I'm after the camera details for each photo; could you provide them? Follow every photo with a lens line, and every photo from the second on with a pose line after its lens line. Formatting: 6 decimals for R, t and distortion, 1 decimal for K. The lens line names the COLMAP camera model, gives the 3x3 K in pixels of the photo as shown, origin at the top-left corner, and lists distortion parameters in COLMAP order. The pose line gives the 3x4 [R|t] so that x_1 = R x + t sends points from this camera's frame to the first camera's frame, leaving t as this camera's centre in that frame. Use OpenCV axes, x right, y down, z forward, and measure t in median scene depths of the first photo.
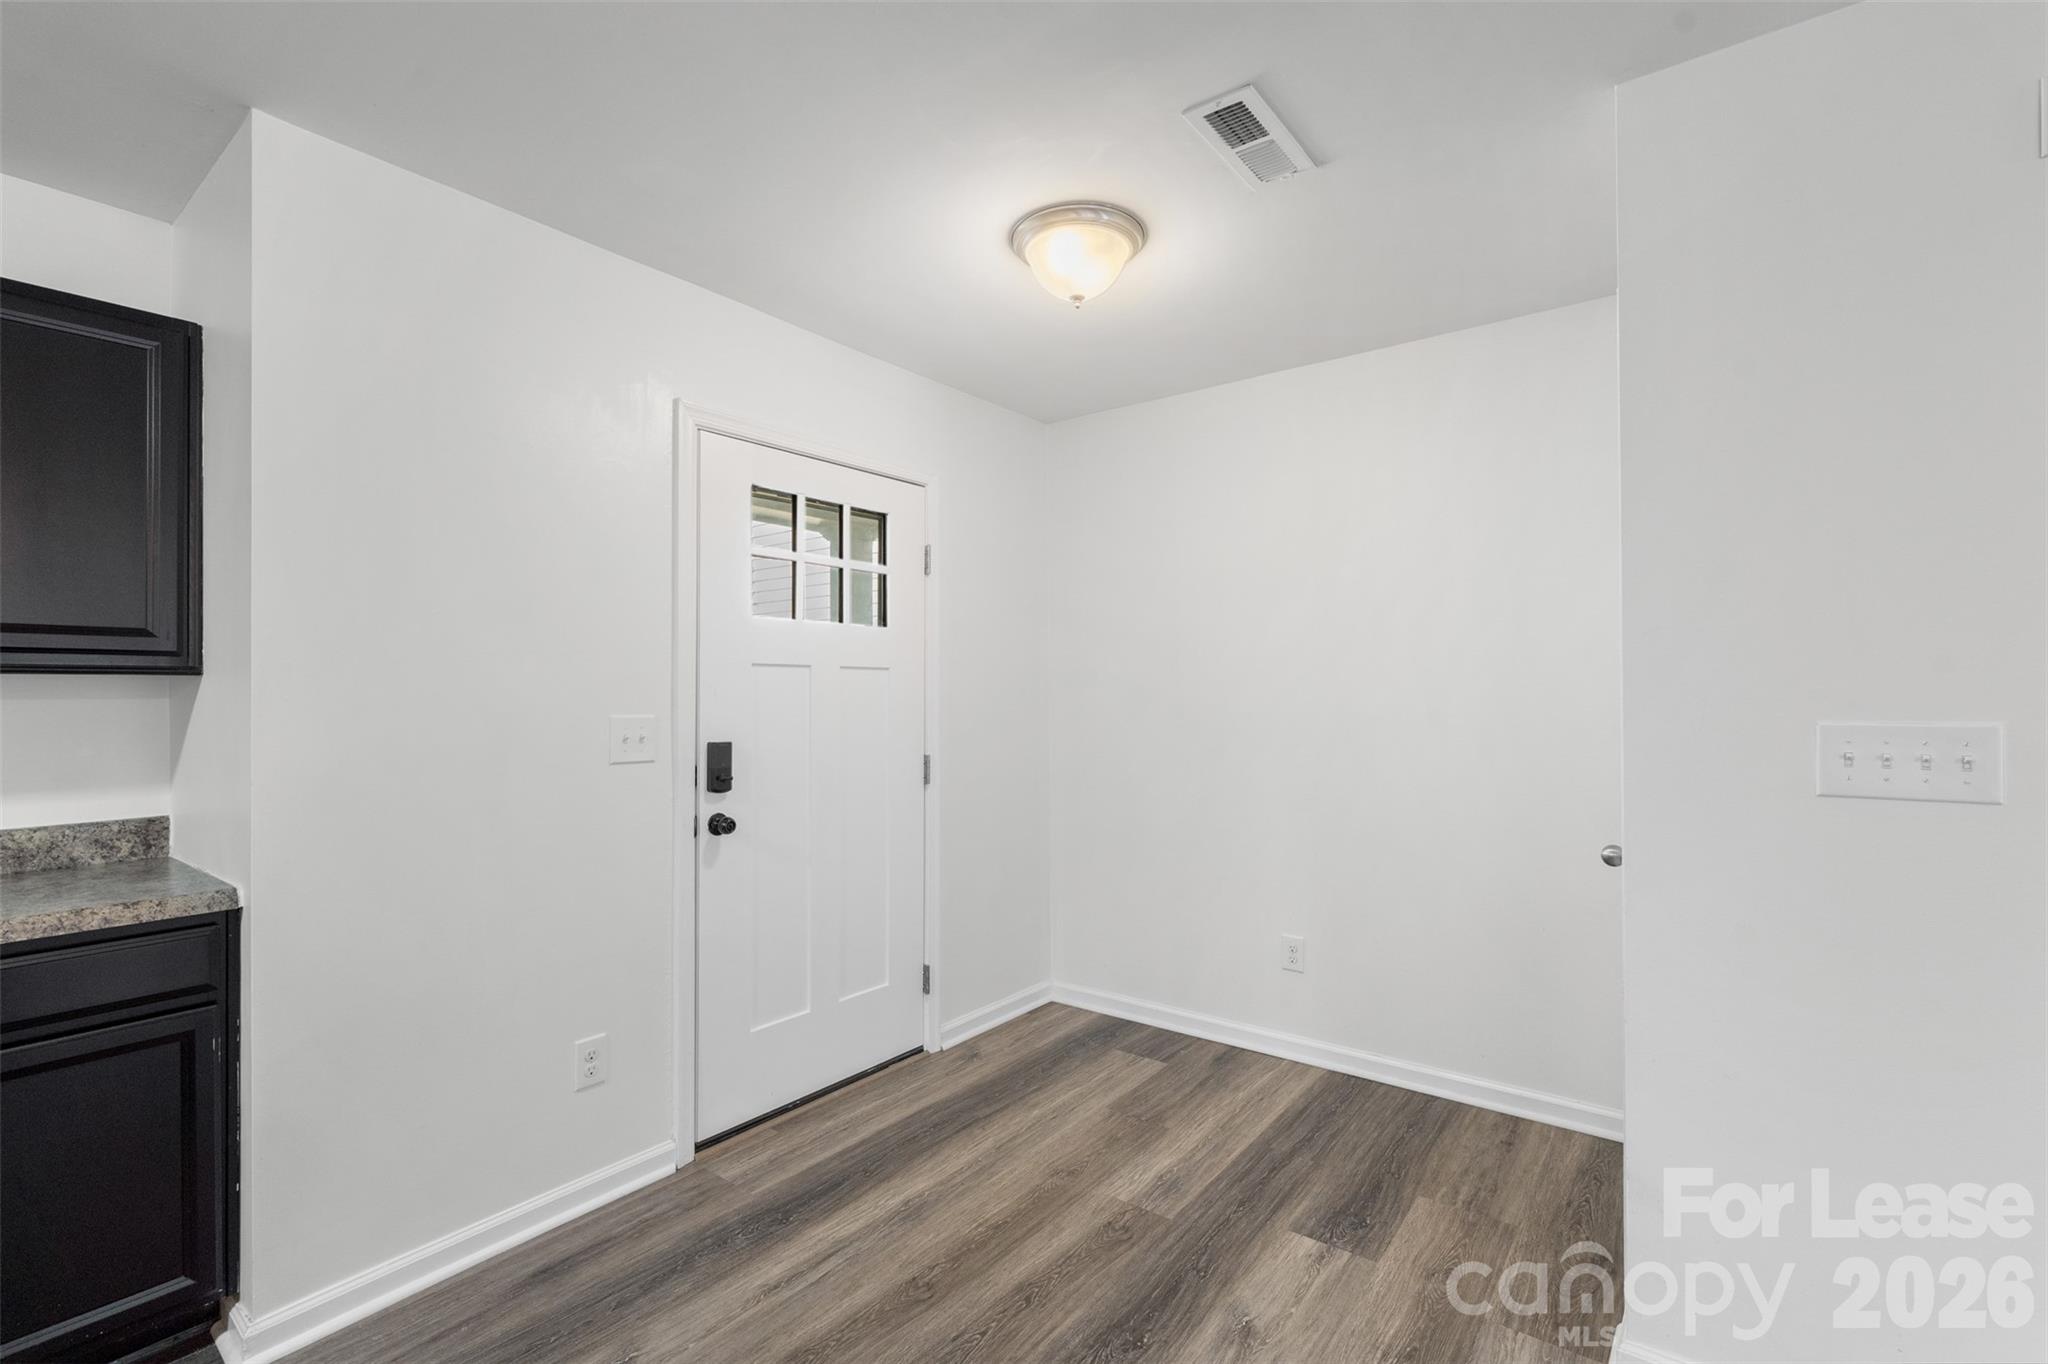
lens RADIAL K [[912.8, 0, 1025.5], [0, 912.8, 687.6], [0, 0, 1]] dist [-0.001152, -0.000073]
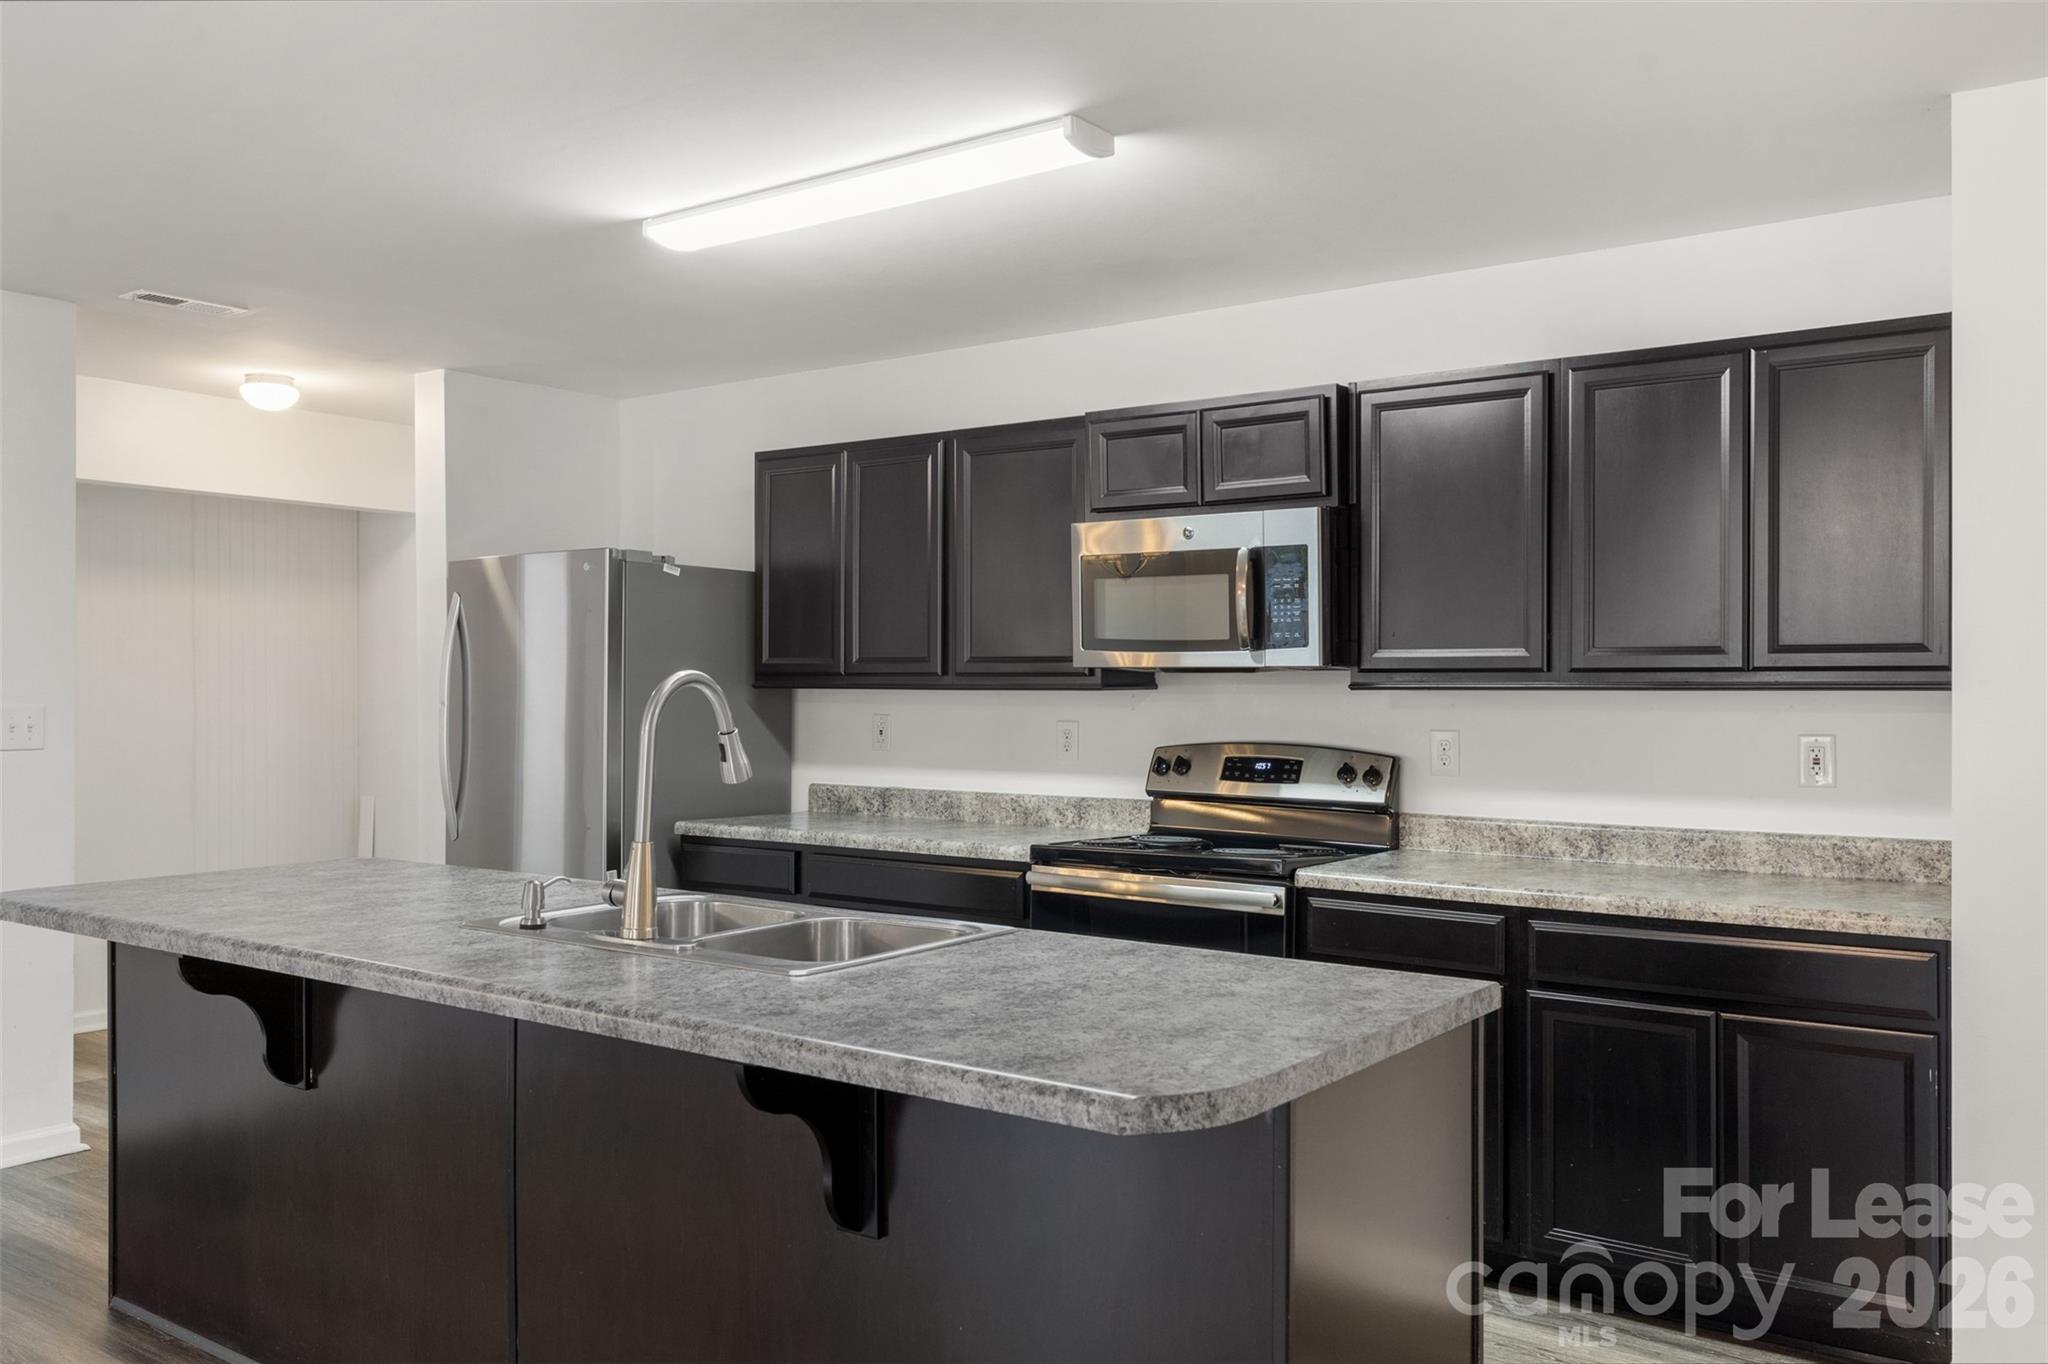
lens RADIAL K [[1637.2, 0, 1024.0], [0, 1637.2, 682.0], [0, 0, 1]] dist [0.004688, -0.004401]
pose [[0.031458, 0.003989, -0.999497, 0.600912], [0.005040, 0.999979, 0.004150, -0.028303], [0.999492, -0.005168, 0.031437, -0.010567]]
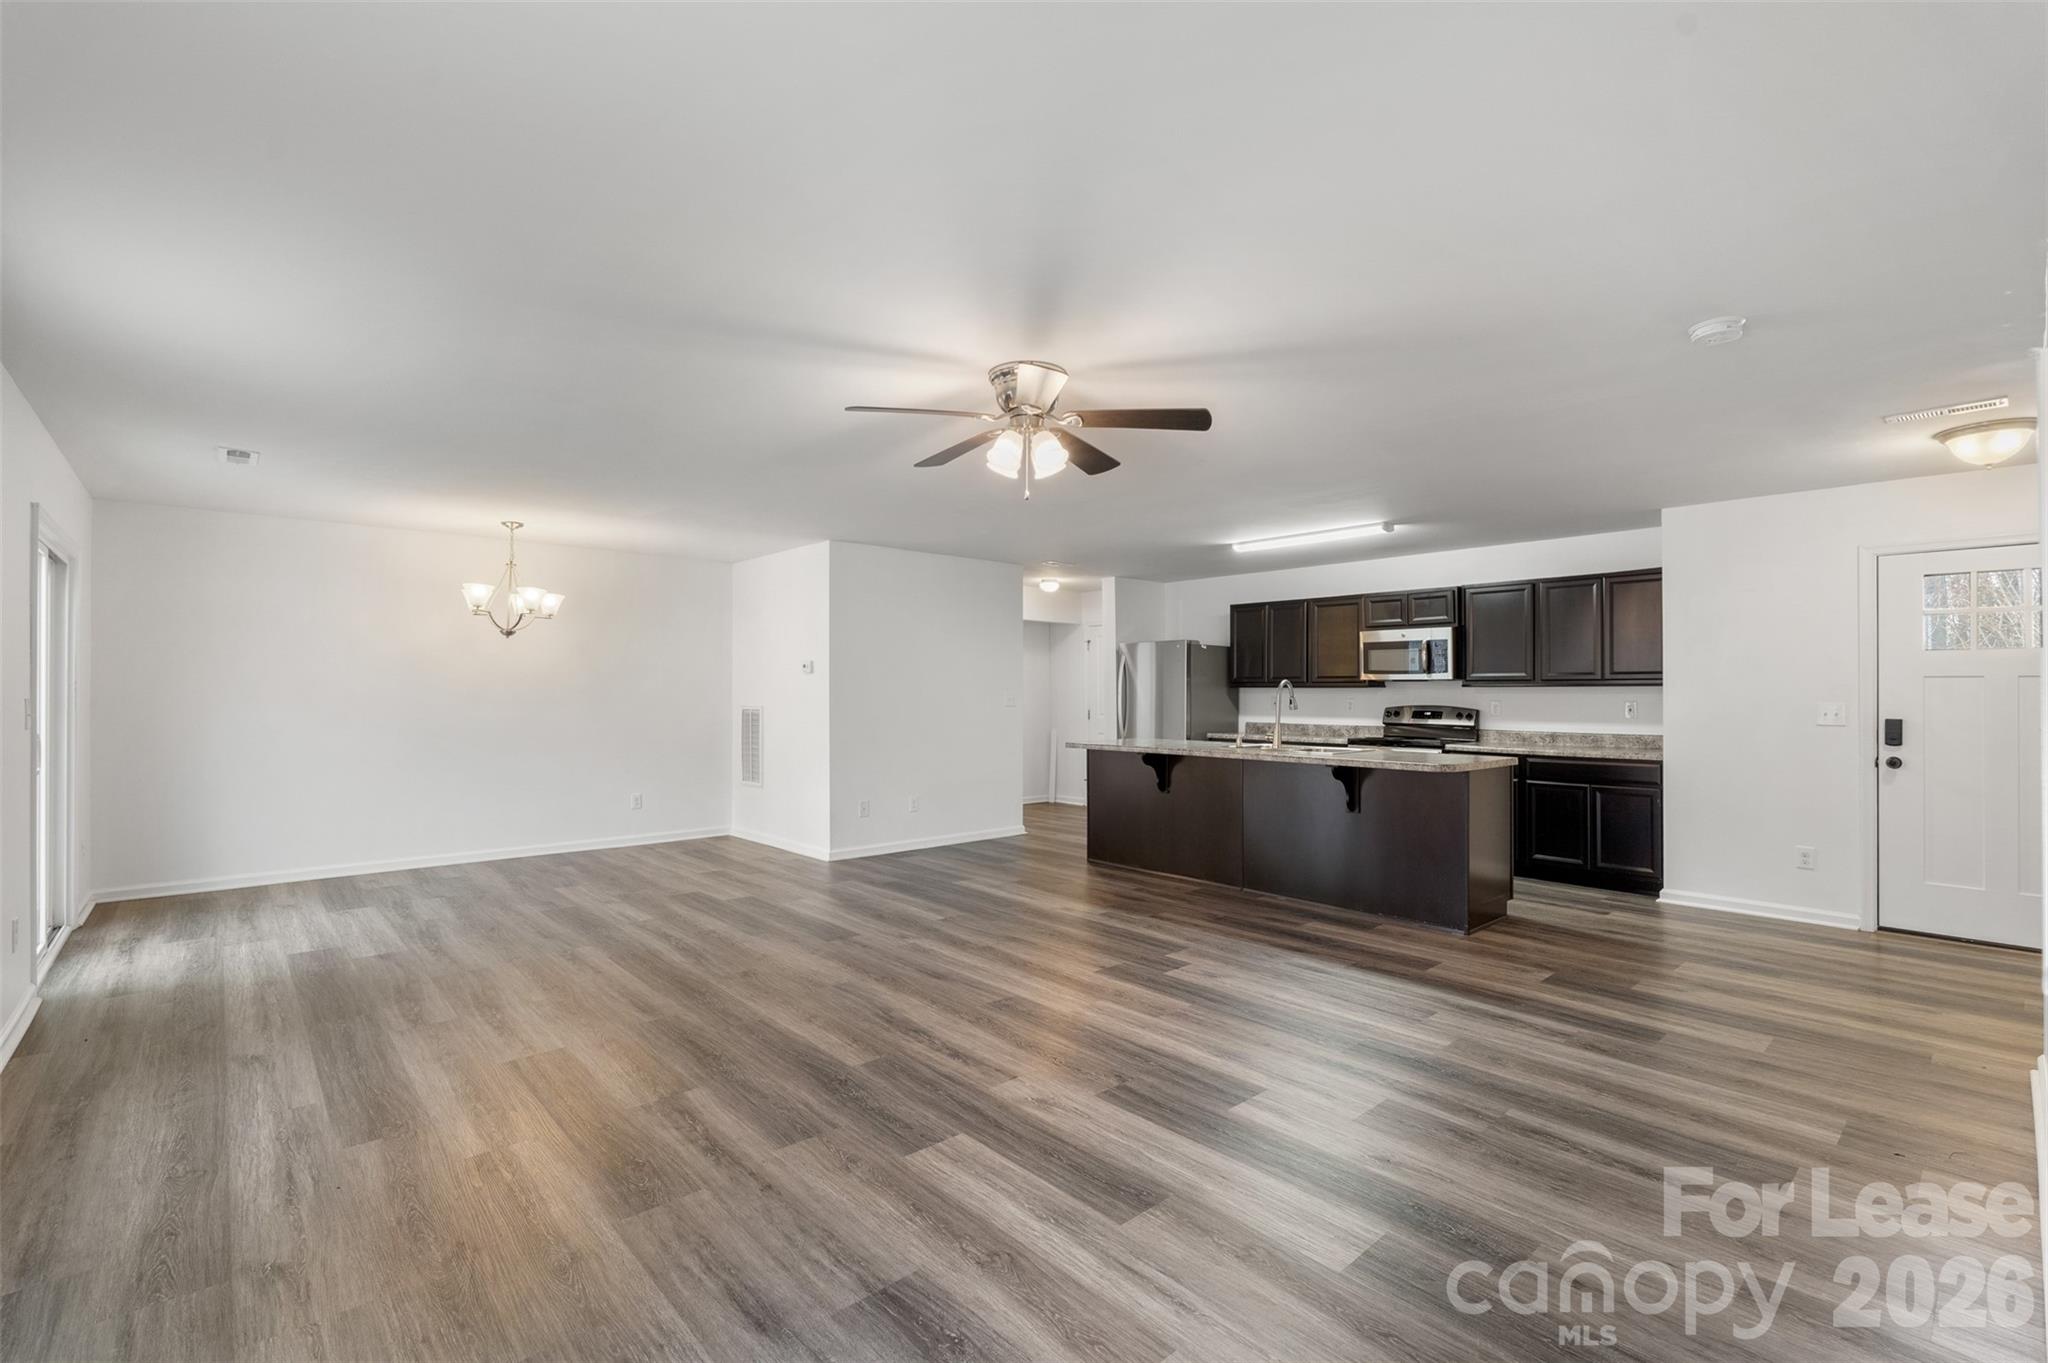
lens RADIAL K [[912.8, 0, 1025.5], [0, 912.8, 687.1], [0, 0, 1]] dist [-0.001152, -0.000073]
pose [[-0.179118, 0.000327, -0.983828, 1.972859], [0.006749, 0.999977, -0.000897, -0.017437], [0.983804, -0.006801, -0.179116, -0.454137]]
